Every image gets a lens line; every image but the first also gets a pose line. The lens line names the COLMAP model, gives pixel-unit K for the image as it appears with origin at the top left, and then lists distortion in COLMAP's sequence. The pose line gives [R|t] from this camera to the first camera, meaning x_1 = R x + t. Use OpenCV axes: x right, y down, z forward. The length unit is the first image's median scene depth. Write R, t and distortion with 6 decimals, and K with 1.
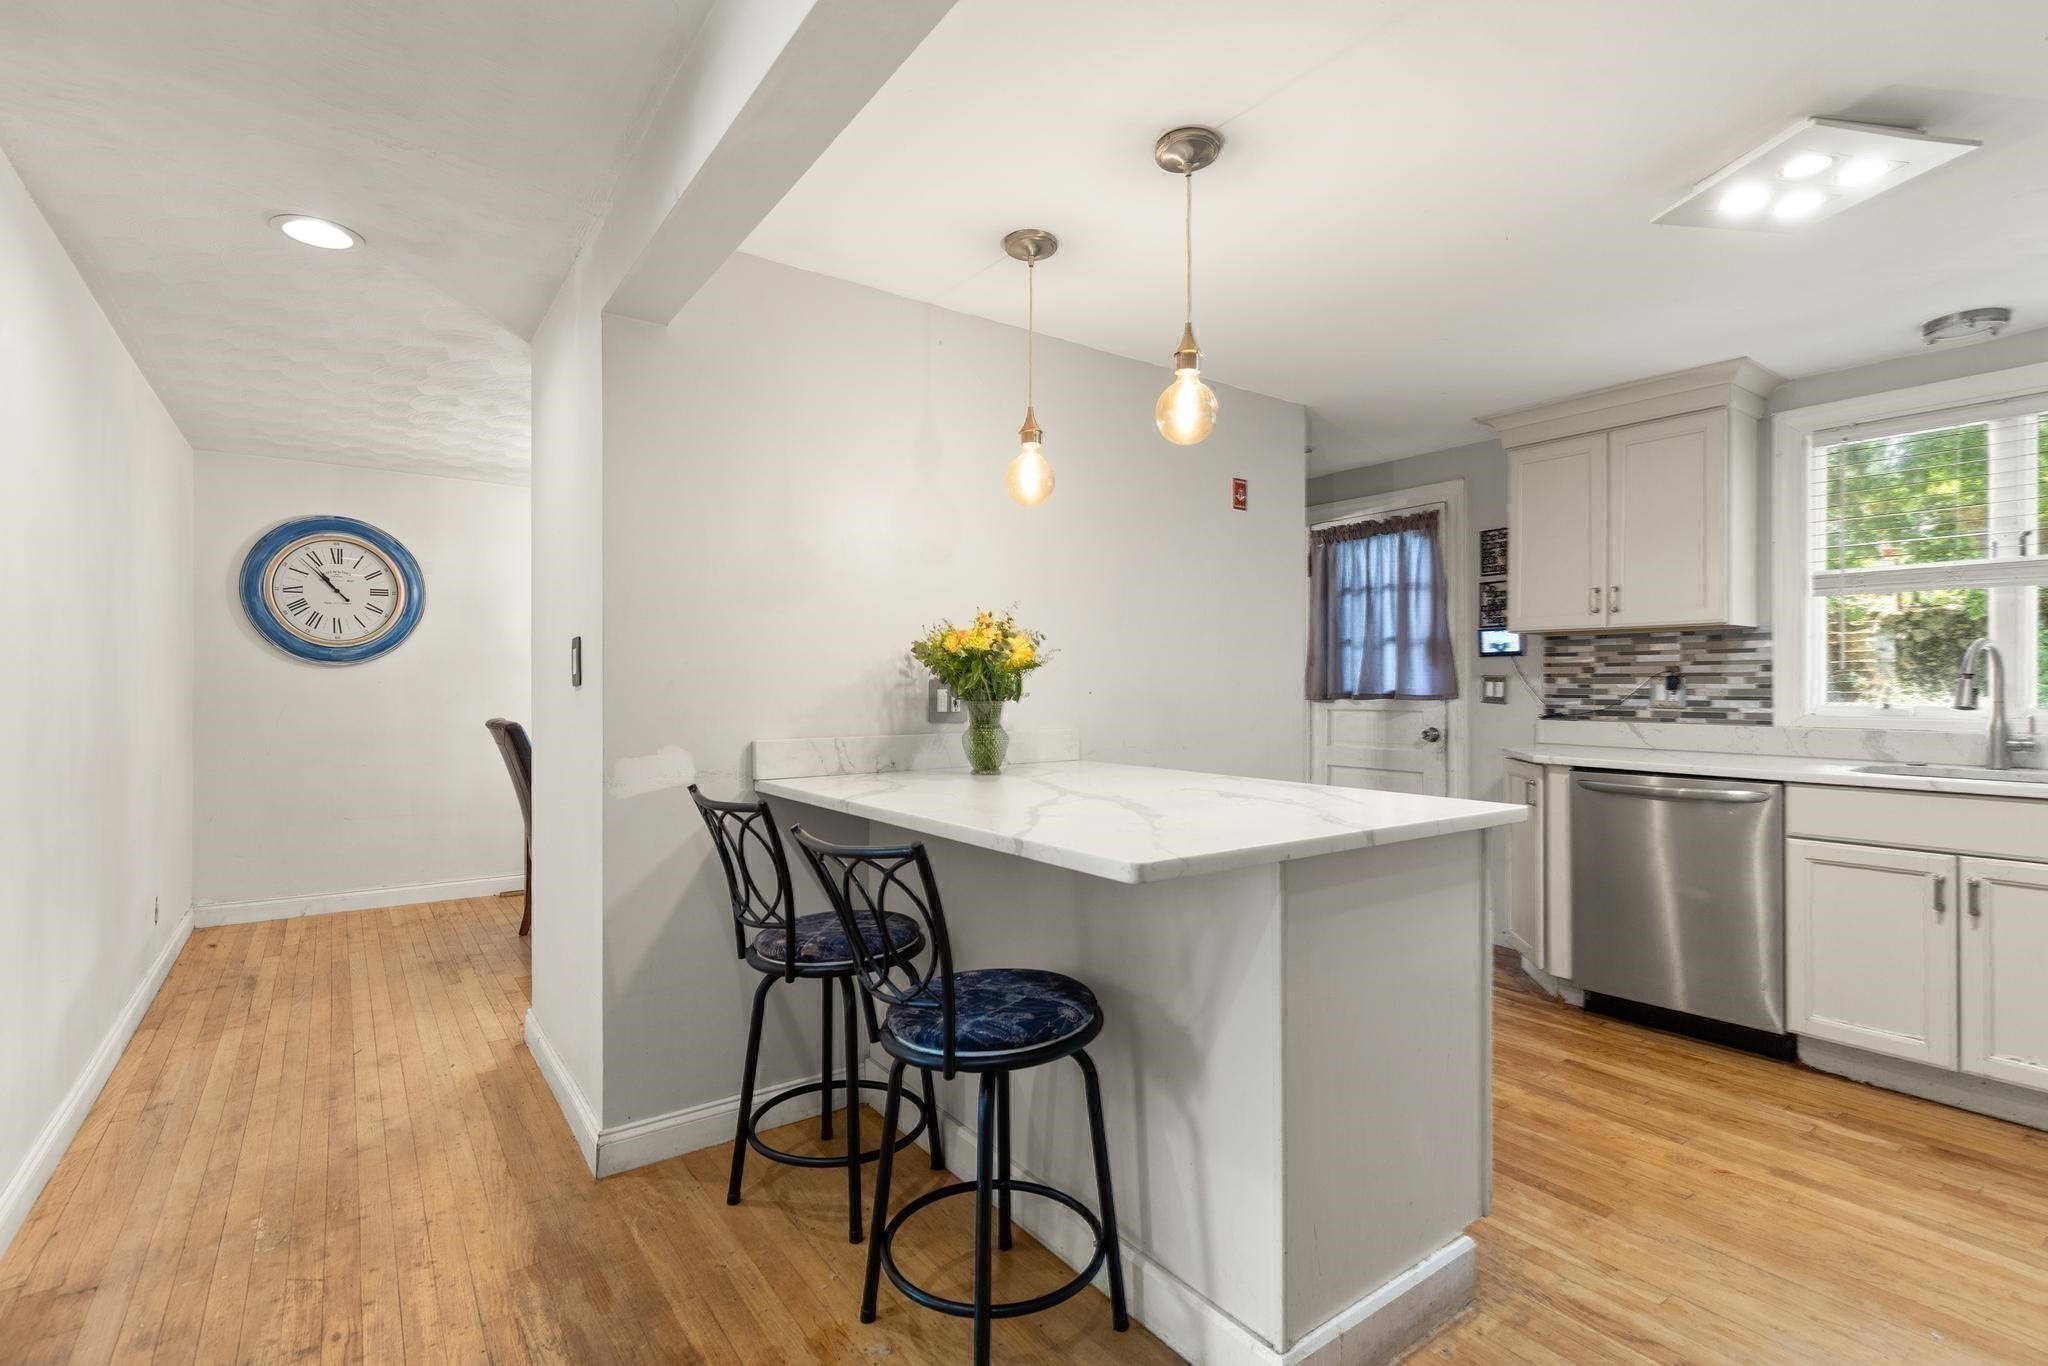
lens RADIAL K [[926.6, 0, 1043.5], [0, 926.6, 683.9], [0, 0, 1]] dist [0.003400, -0.000672]
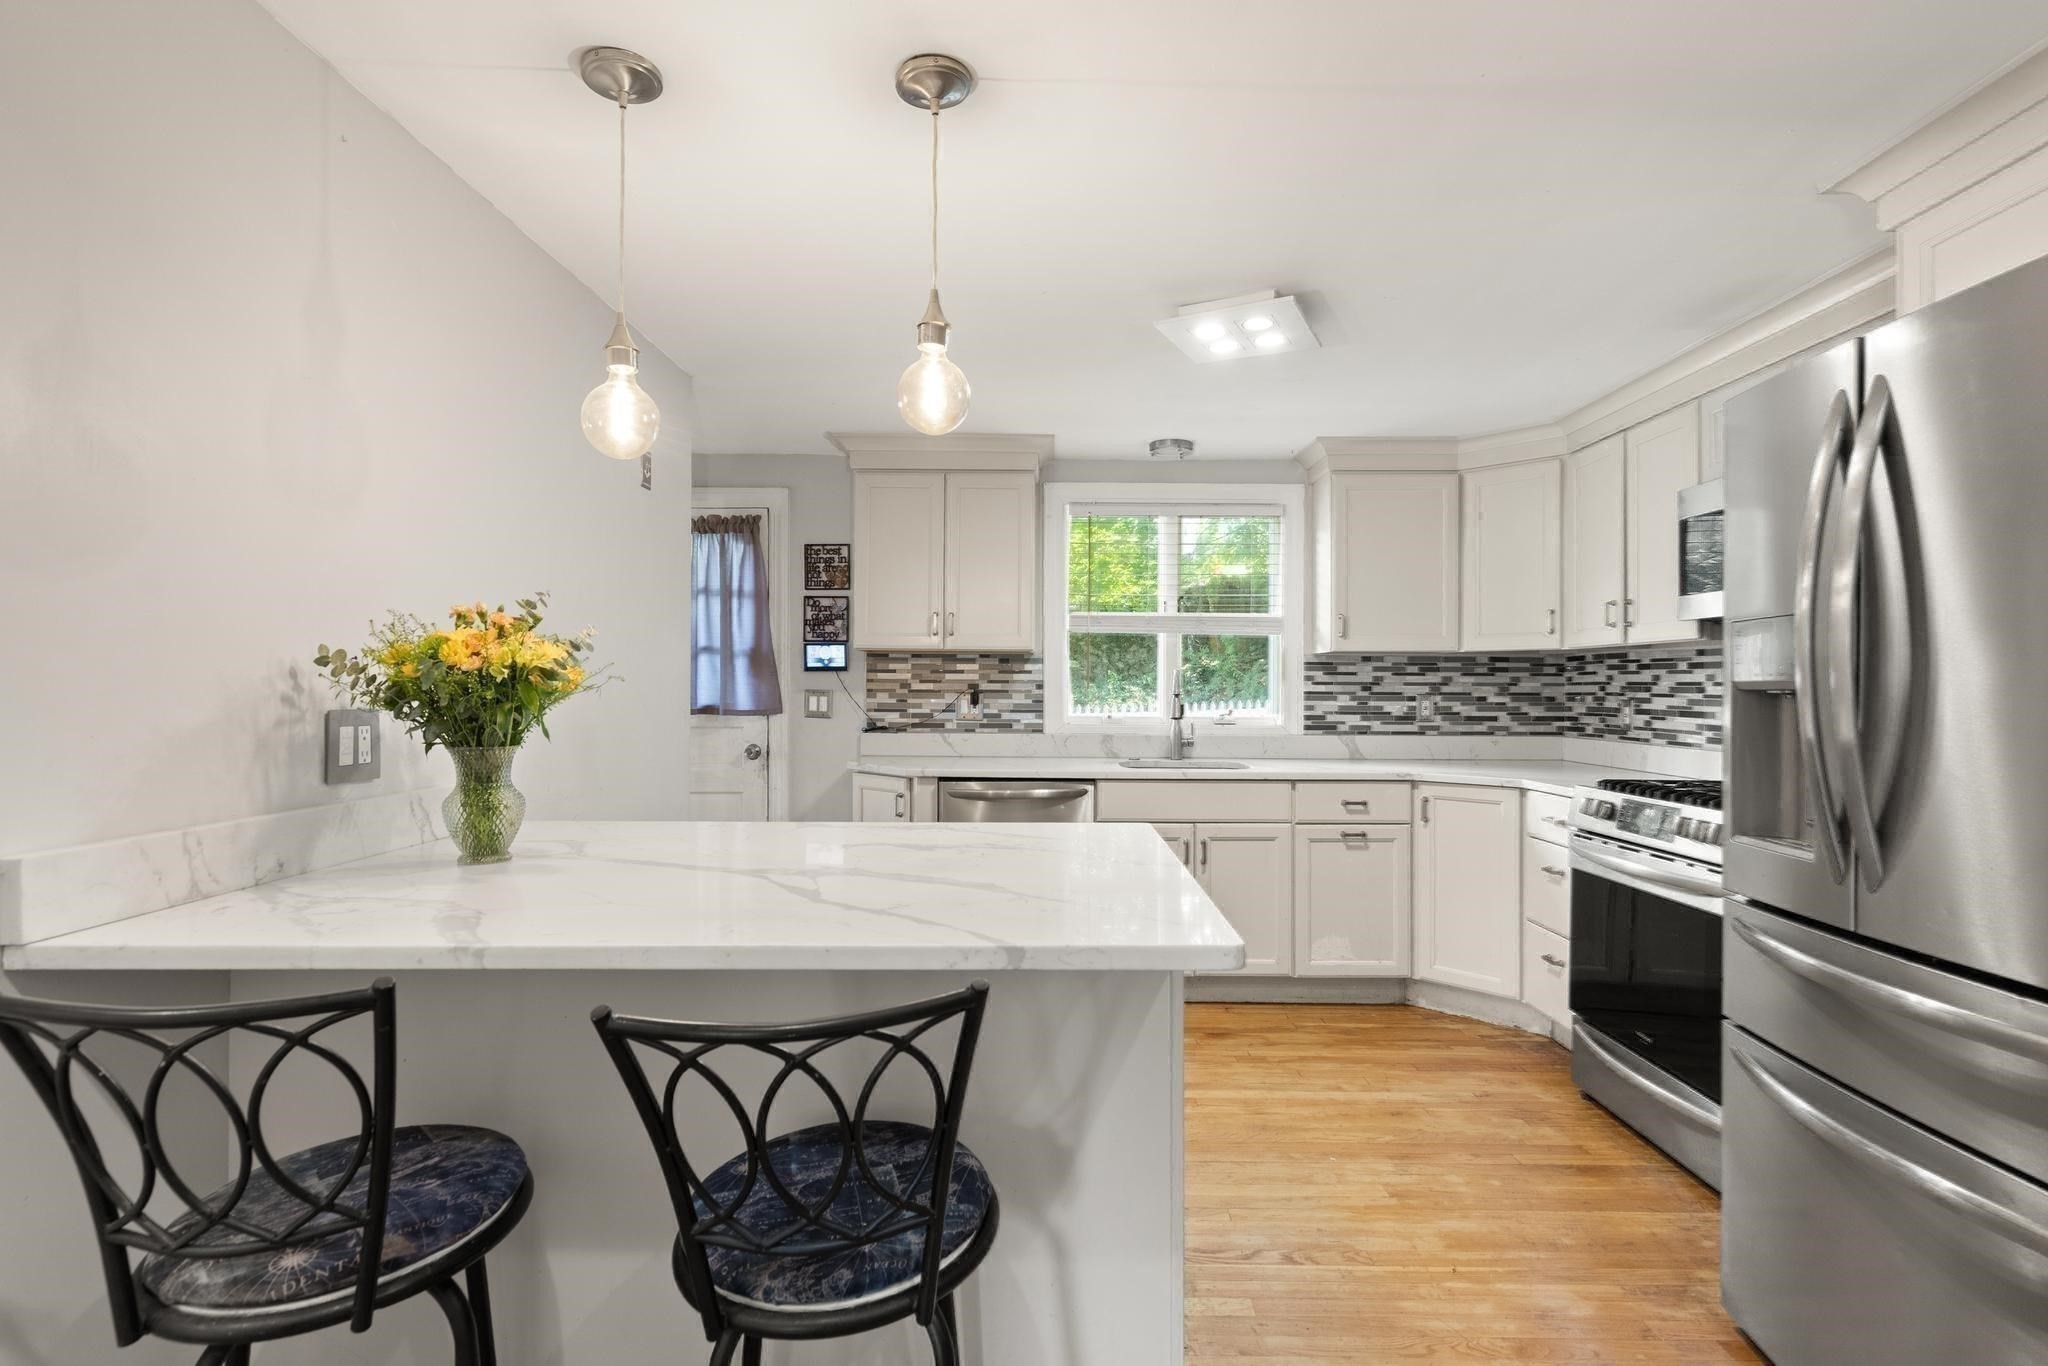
lens RADIAL K [[970.8, 0, 1074.4], [0, 970.8, 689.0], [0, 0, 1]] dist [0.002533, 0.000049]
pose [[0.605556, 0.003293, 0.795796, -0.210665], [-0.005513, 0.999985, 0.000057, -0.013607], [-0.795784, -0.004422, 0.605564, 0.168523]]
